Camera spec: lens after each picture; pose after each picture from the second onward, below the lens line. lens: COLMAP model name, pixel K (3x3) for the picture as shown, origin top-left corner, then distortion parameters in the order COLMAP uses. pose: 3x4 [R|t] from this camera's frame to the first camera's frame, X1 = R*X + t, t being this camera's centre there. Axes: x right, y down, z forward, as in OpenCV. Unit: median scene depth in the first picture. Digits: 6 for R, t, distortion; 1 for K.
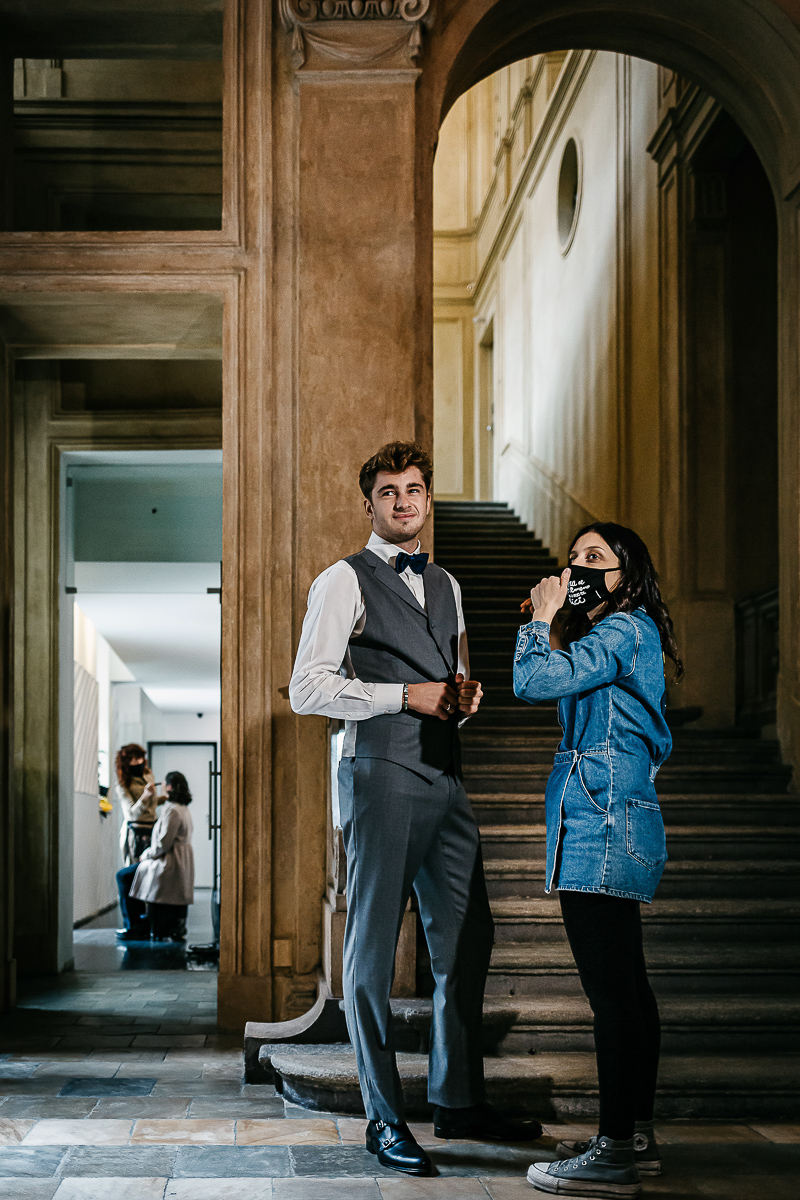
lens RADIAL K [[1230.8, 0, 399.6], [0, 1230.8, 566.2], [0, 0, 1]] dist [0.002054, 0.009054]
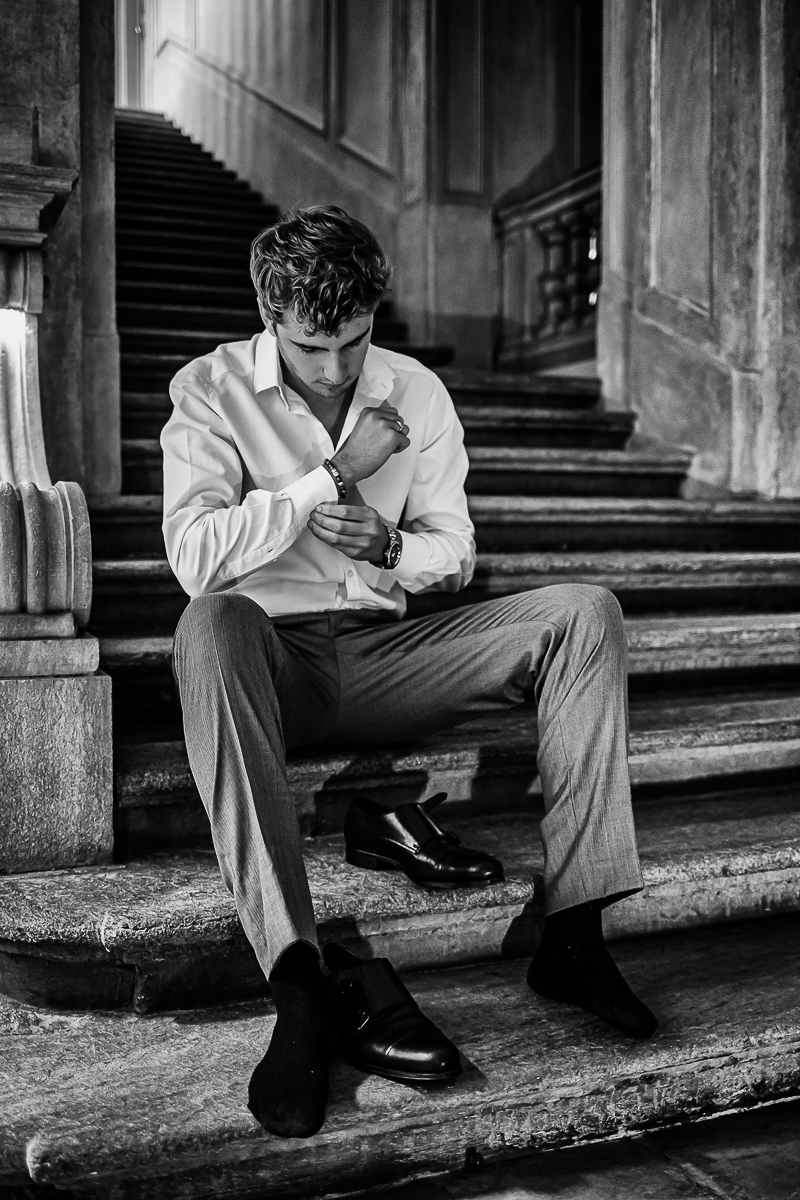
lens RADIAL K [[1230.8, 0, 399.6], [0, 1230.8, 566.2], [0, 0, 1]] dist [0.002054, 0.009054]
pose [[0.957959, -0.011738, 0.286663, -0.003837], [-0.064224, 0.965034, 0.254136, 0.030751], [-0.279623, -0.261863, 0.923709, 0.146608]]
